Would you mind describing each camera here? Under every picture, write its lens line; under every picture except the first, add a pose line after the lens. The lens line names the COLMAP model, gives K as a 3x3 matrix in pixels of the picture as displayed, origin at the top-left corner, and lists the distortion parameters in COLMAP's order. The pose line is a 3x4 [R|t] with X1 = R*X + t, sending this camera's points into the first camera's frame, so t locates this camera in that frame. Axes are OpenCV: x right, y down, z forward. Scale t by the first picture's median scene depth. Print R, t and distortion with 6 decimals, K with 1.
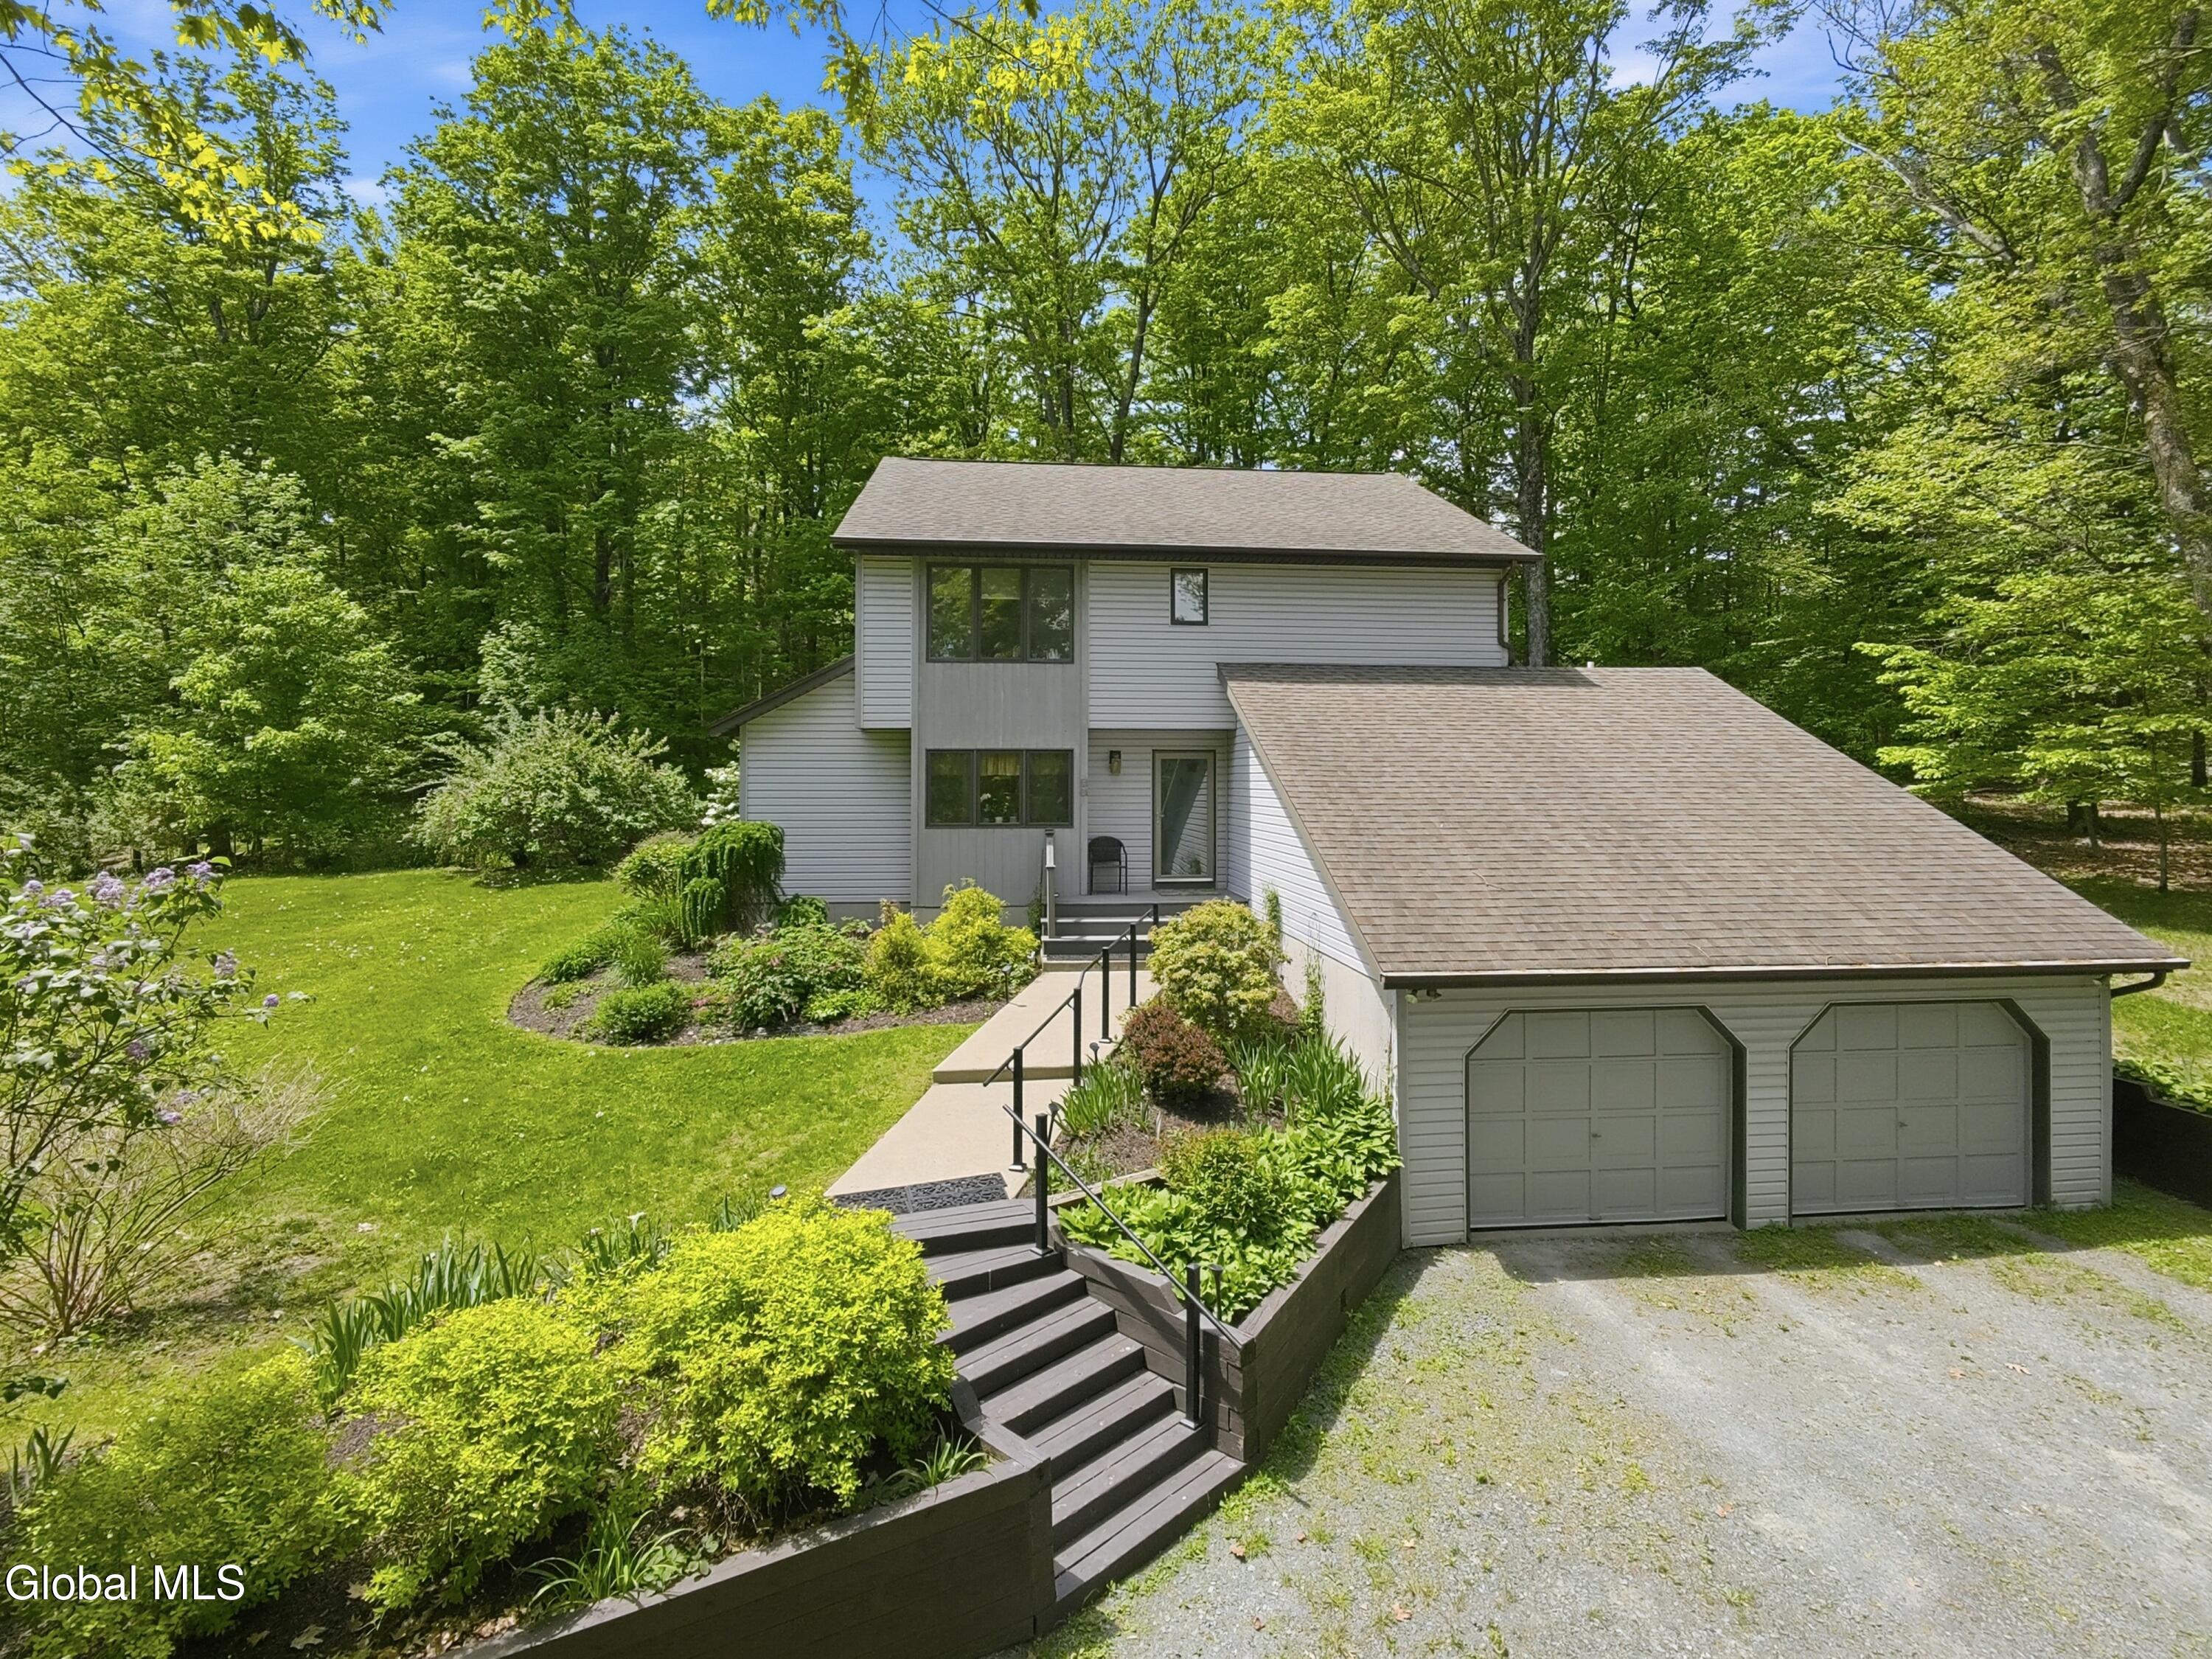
lens RADIAL K [[1021.6, 0, 1151.2], [0, 1021.6, 832.3], [0, 0, 1]] dist [-0.000600, 0.000301]
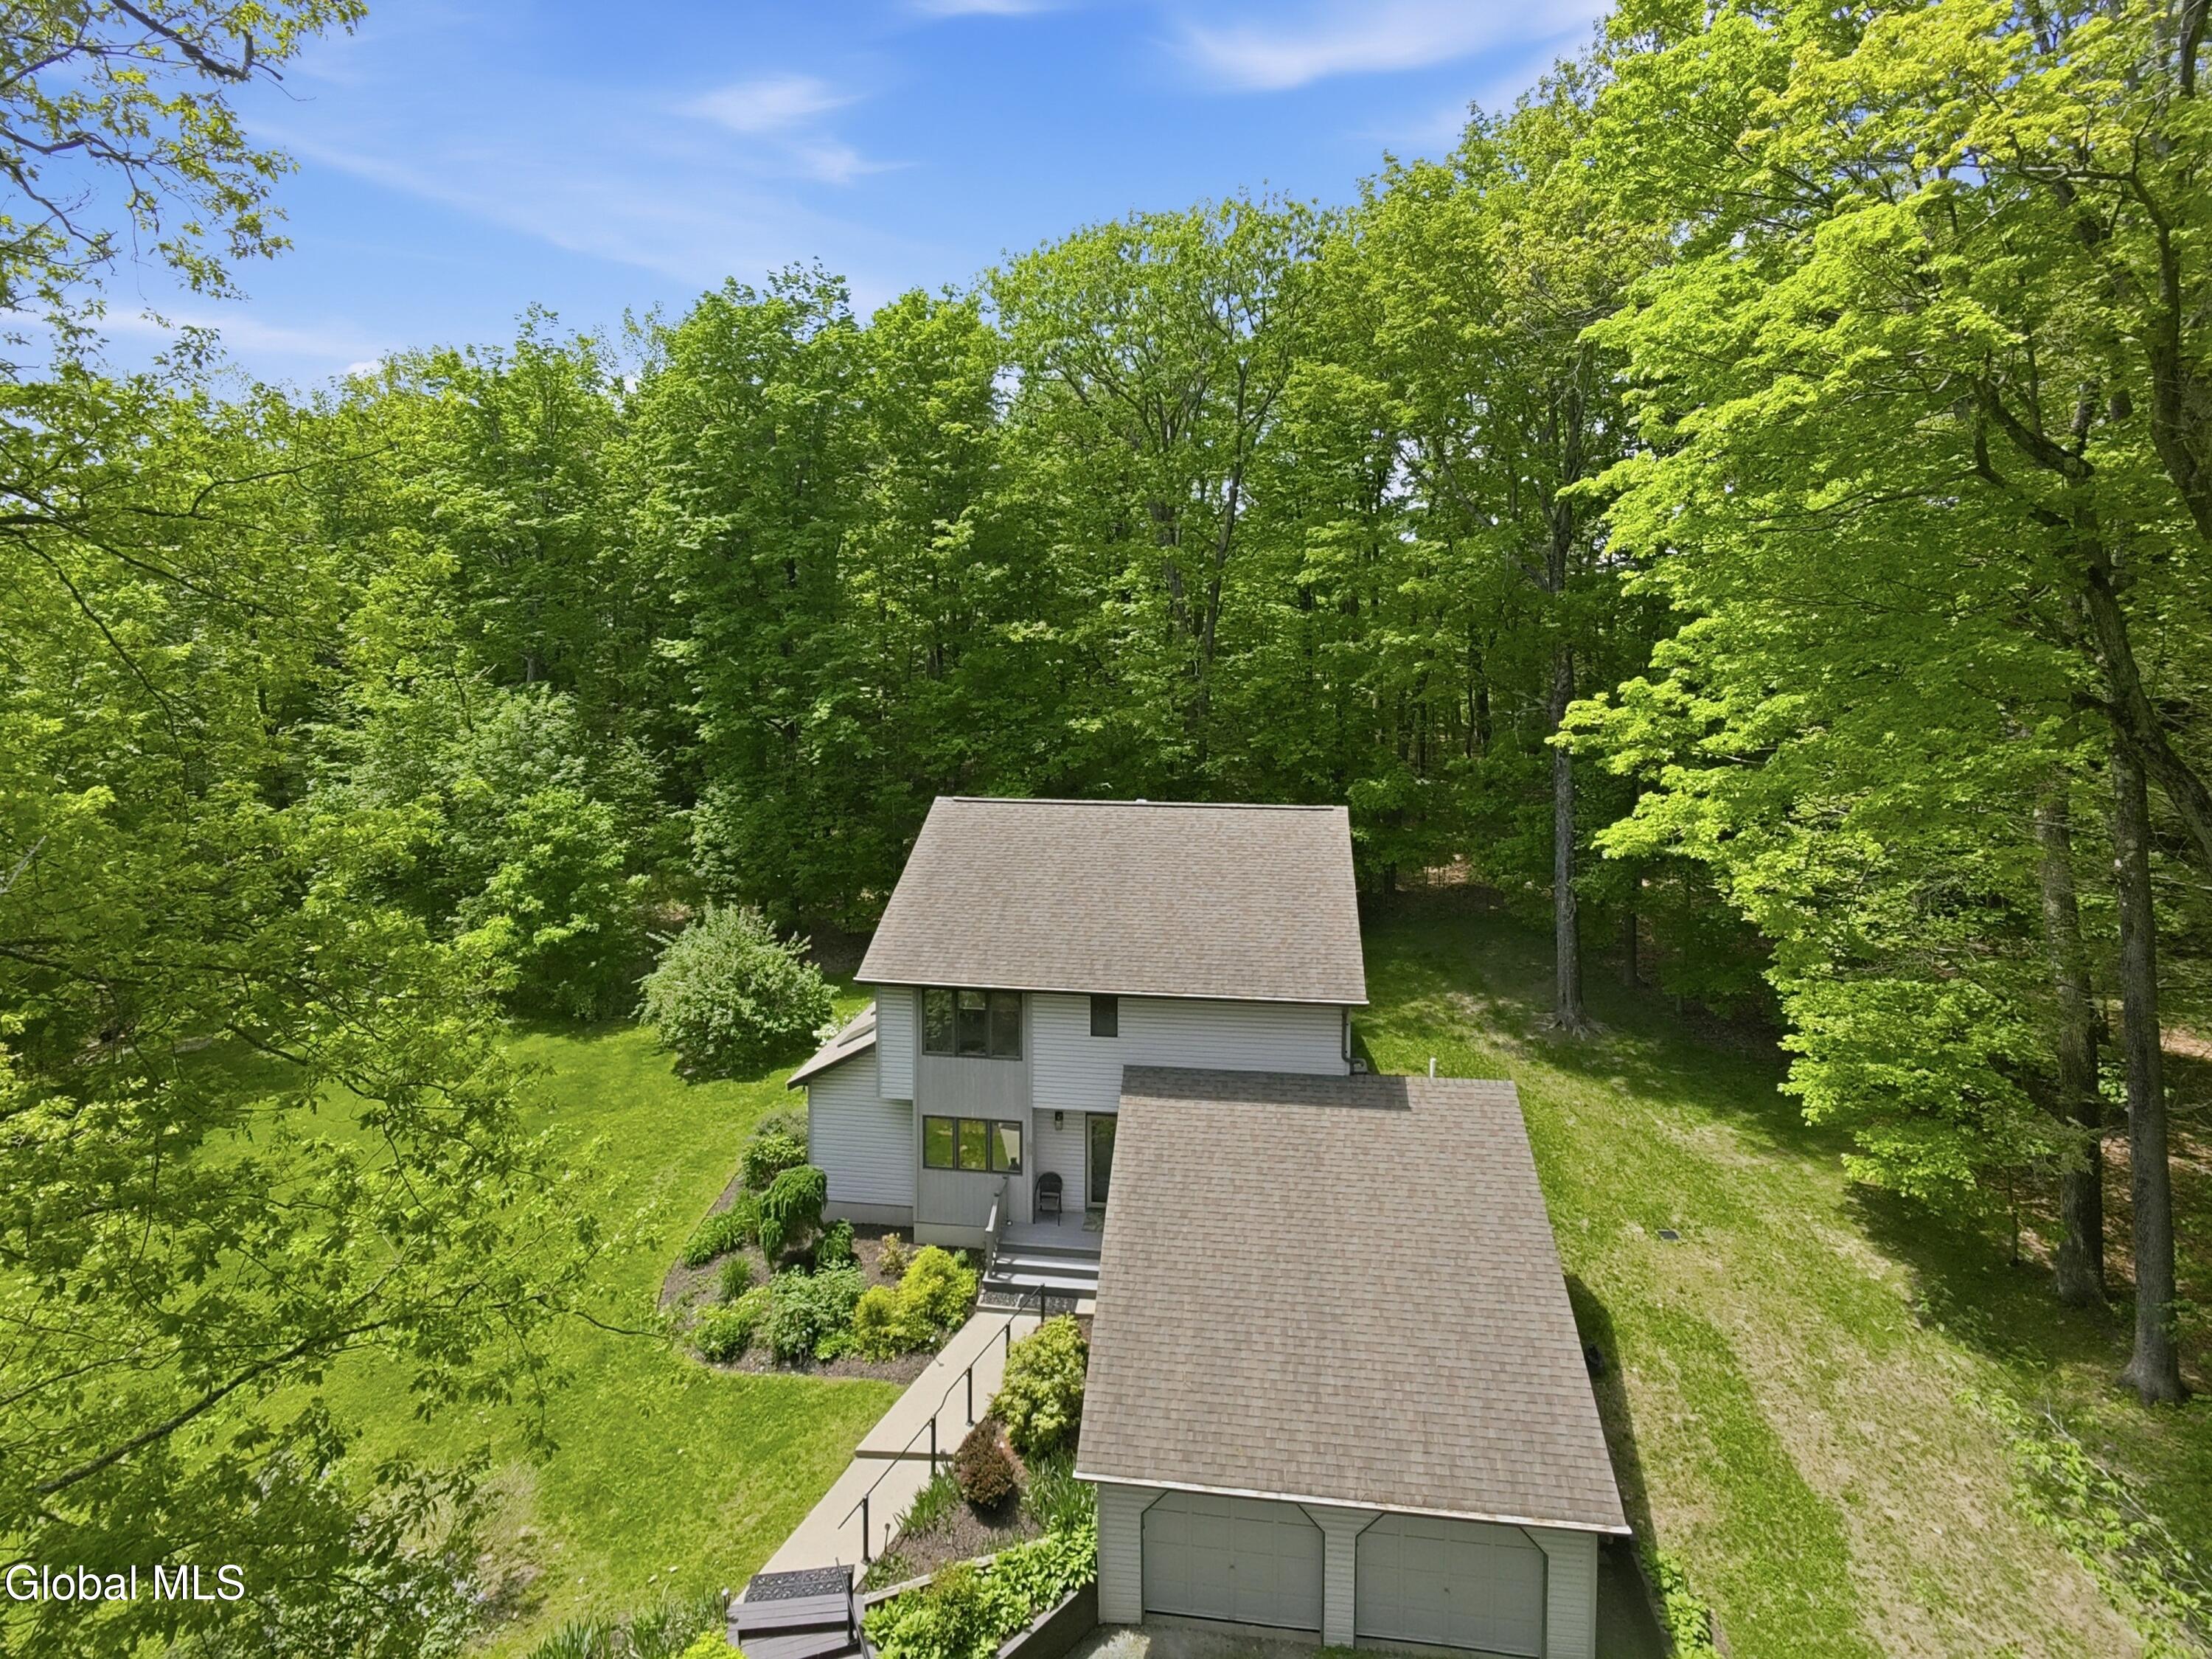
lens RADIAL K [[1028.2, 0, 1106.0], [0, 1028.2, 829.5], [0, 0, 1]] dist [-0.005315, 0.000572]
pose [[0.973042, 0.013044, -0.230261, 0.396918], [-0.003296, 0.999084, 0.042670, -0.605327], [0.230606, -0.040761, 0.972193, -0.360433]]
